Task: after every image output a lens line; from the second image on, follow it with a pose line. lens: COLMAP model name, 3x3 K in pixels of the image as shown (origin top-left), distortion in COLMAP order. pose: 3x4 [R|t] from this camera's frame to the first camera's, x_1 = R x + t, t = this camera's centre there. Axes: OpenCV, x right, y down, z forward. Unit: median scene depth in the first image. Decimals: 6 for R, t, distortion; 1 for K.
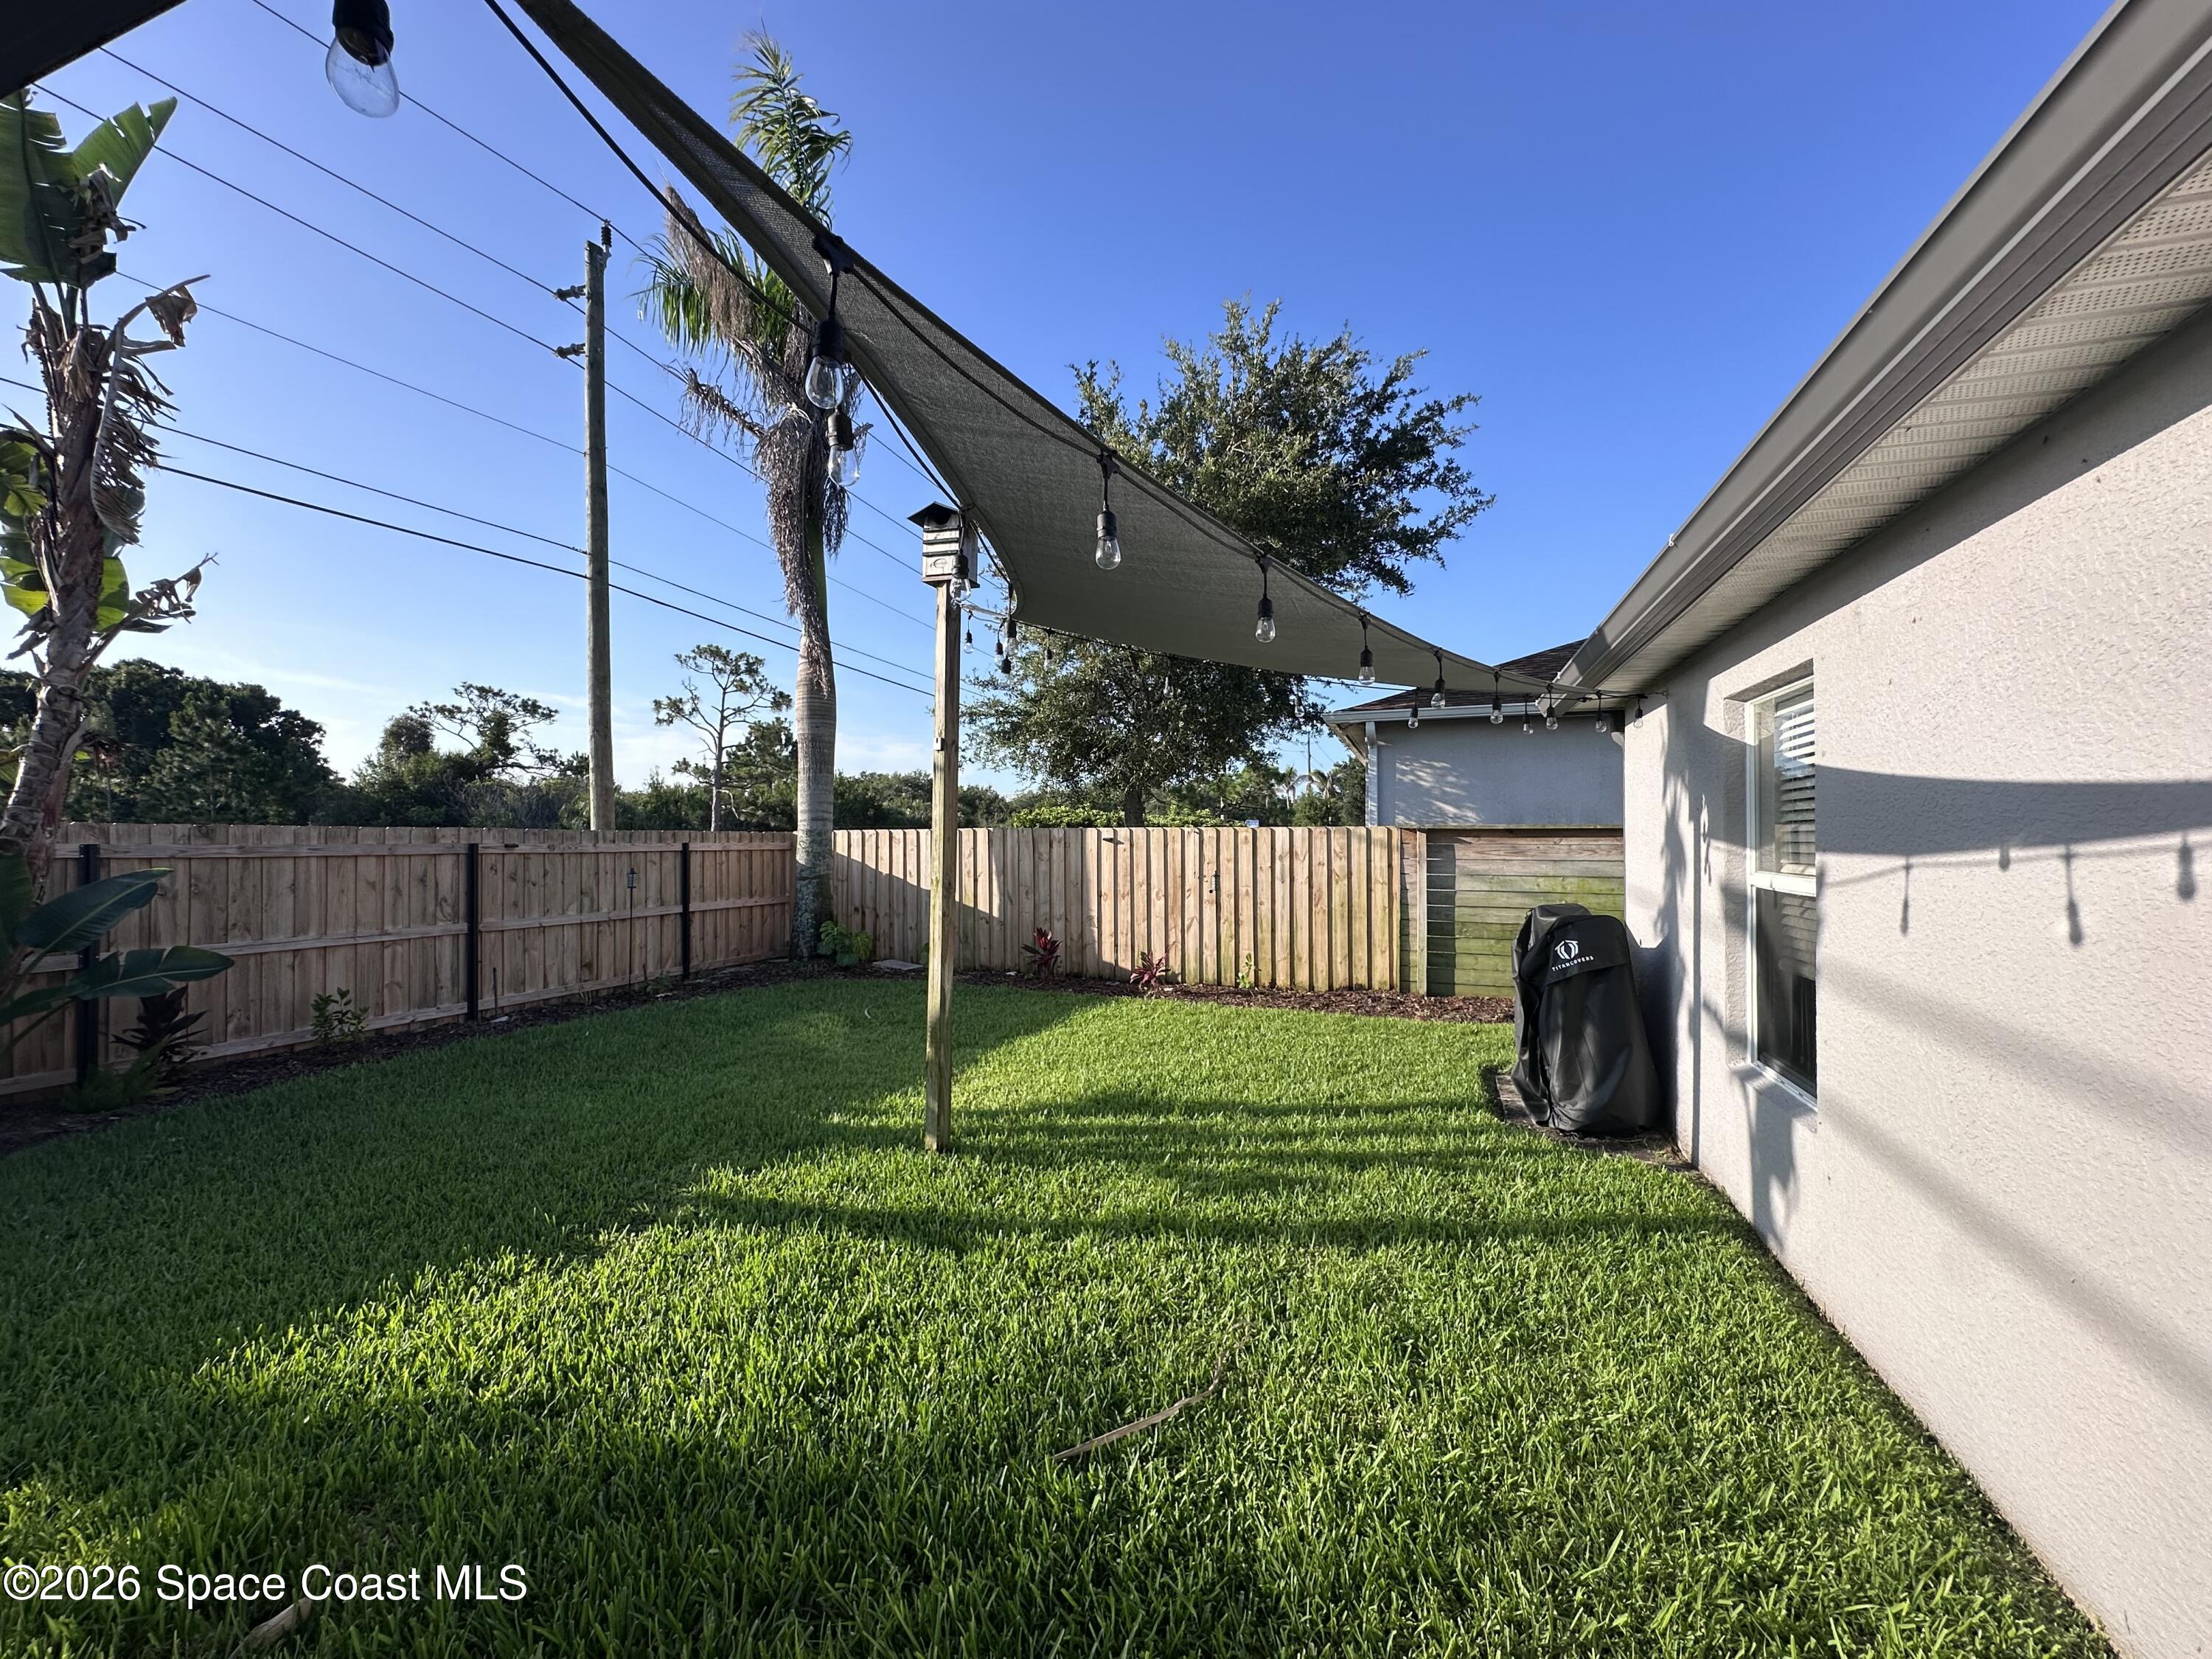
lens RADIAL K [[884.9, 0, 1107.3], [0, 884.9, 830.8], [0, 0, 1]] dist [-0.003068, 0.000030]
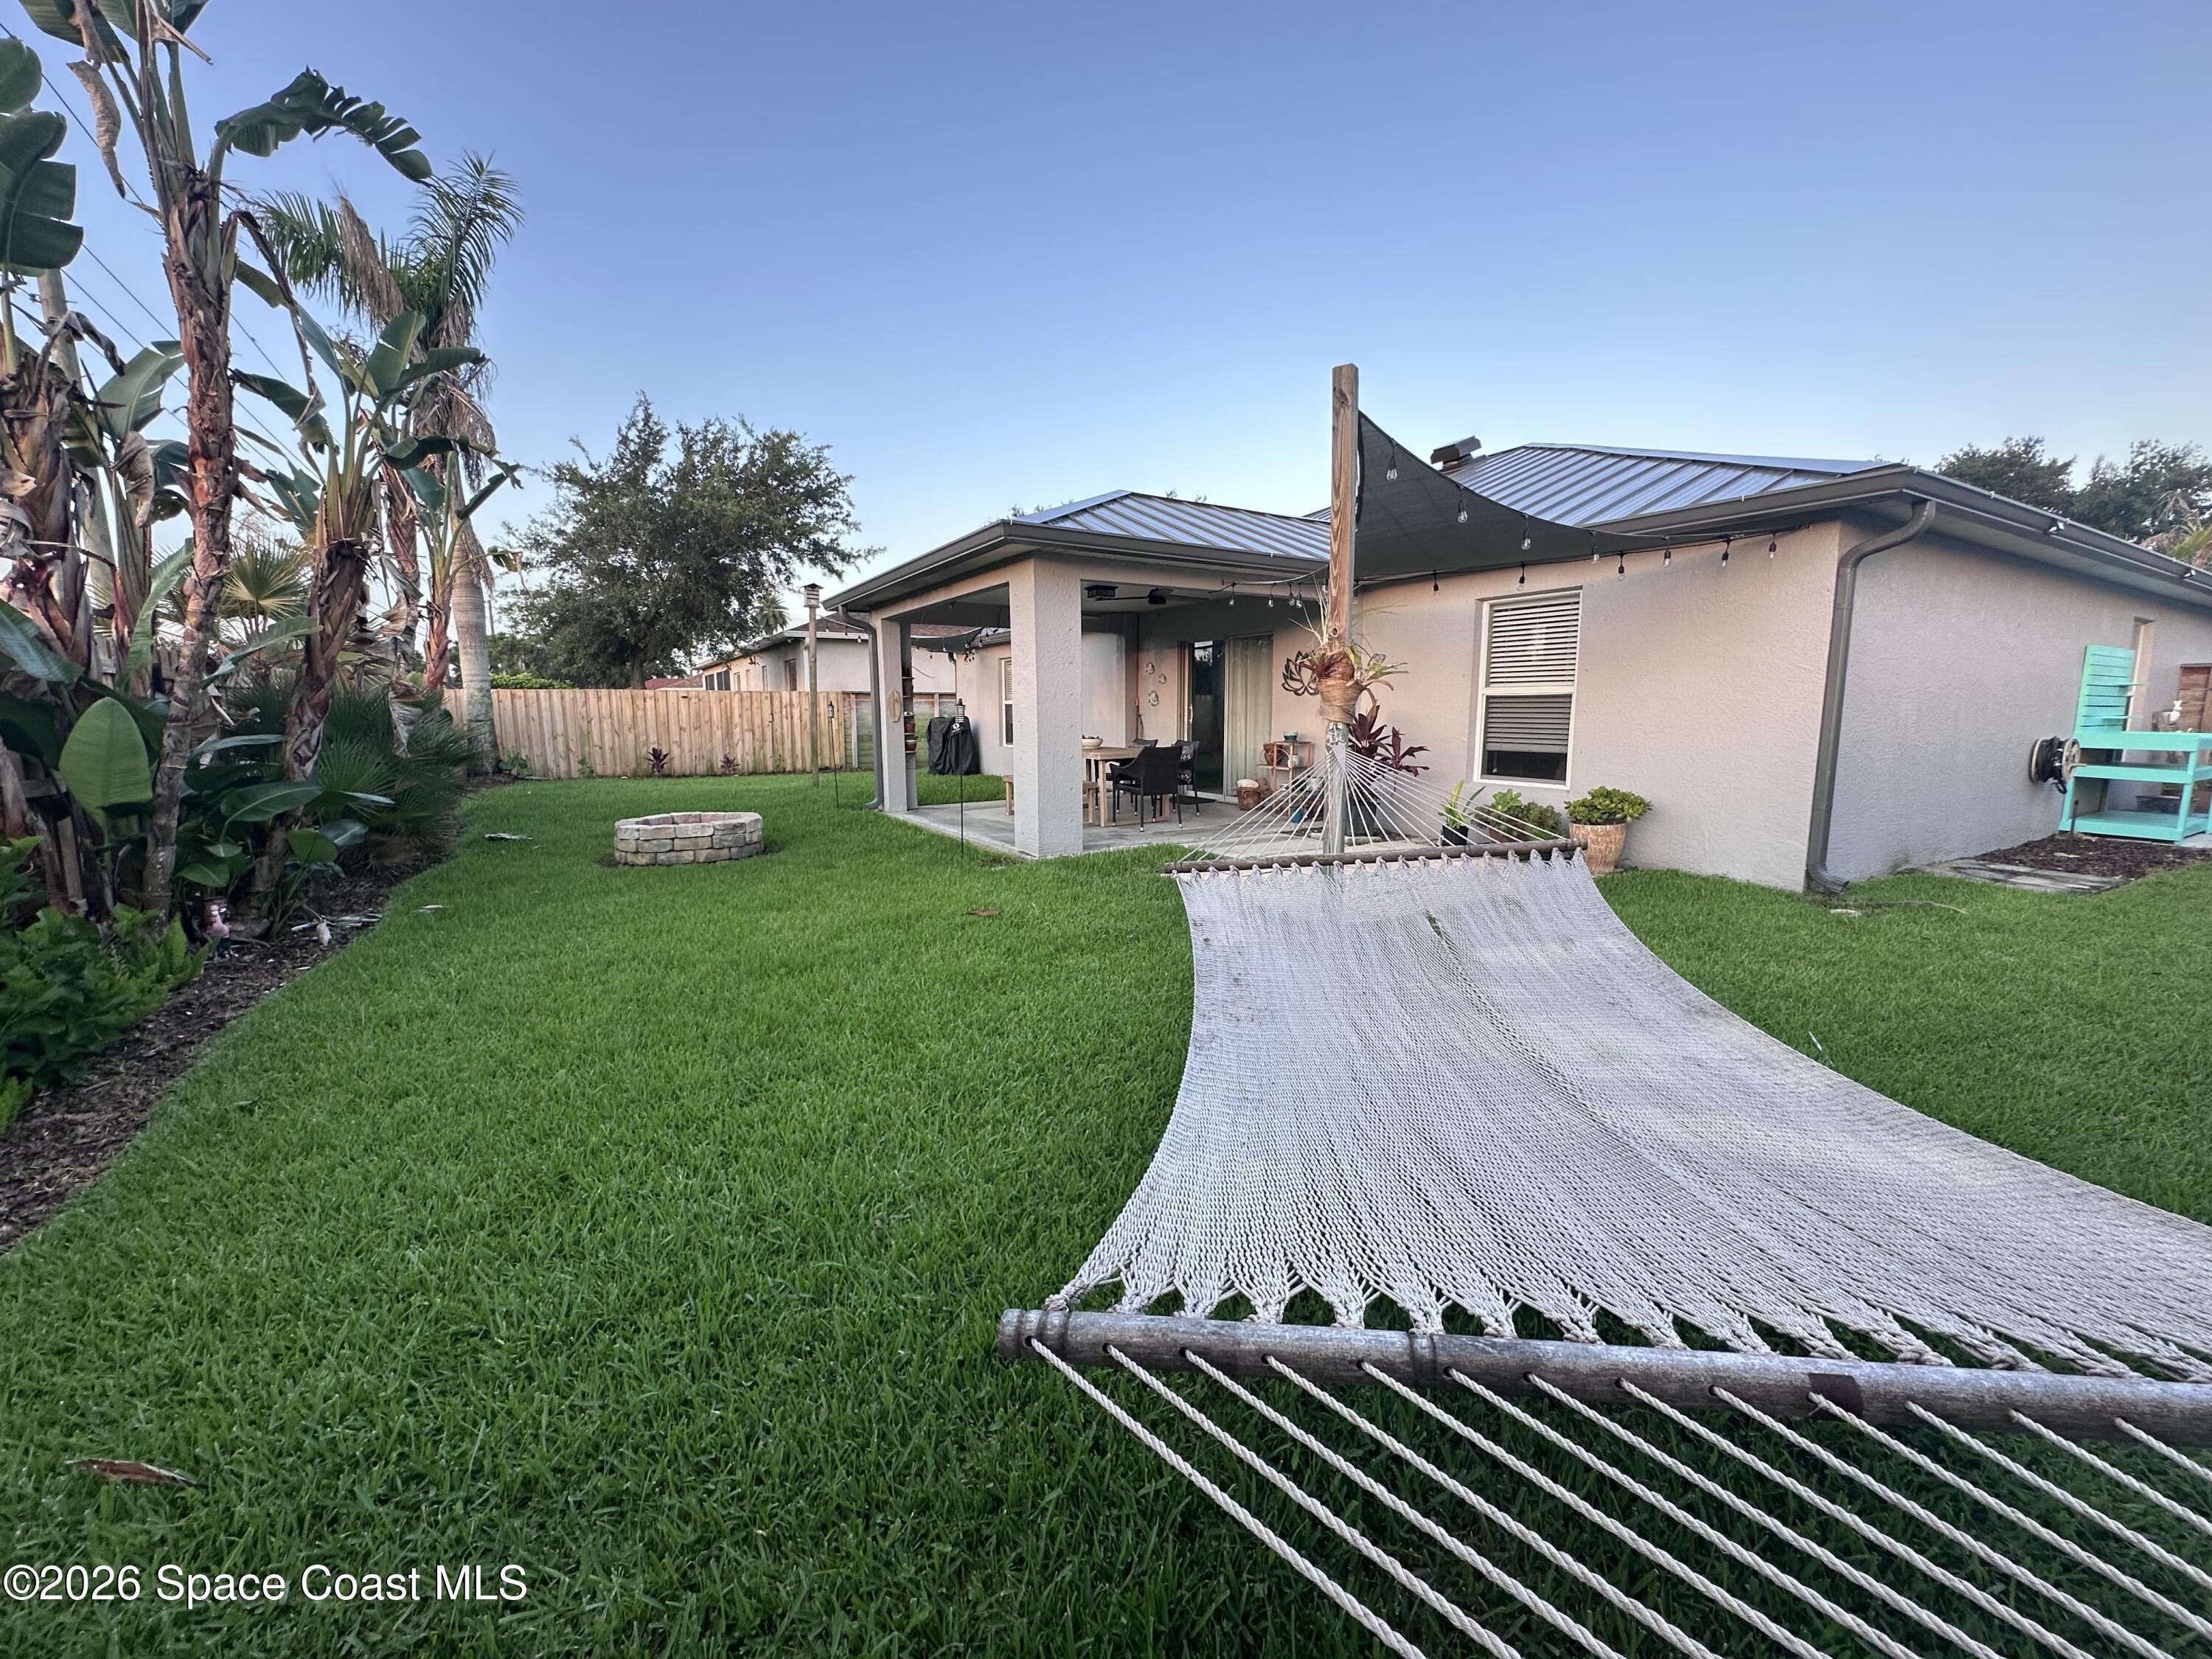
lens RADIAL K [[884.9, 0, 1105.2], [0, 884.9, 834.0], [0, 0, 1]] dist [-0.003068, 0.000030]
pose [[0.634000, -0.113860, 0.764905, -0.861082], [-0.005641, 0.988395, 0.151803, 0.008200], [-0.773312, -0.100558, 0.626000, -0.797235]]
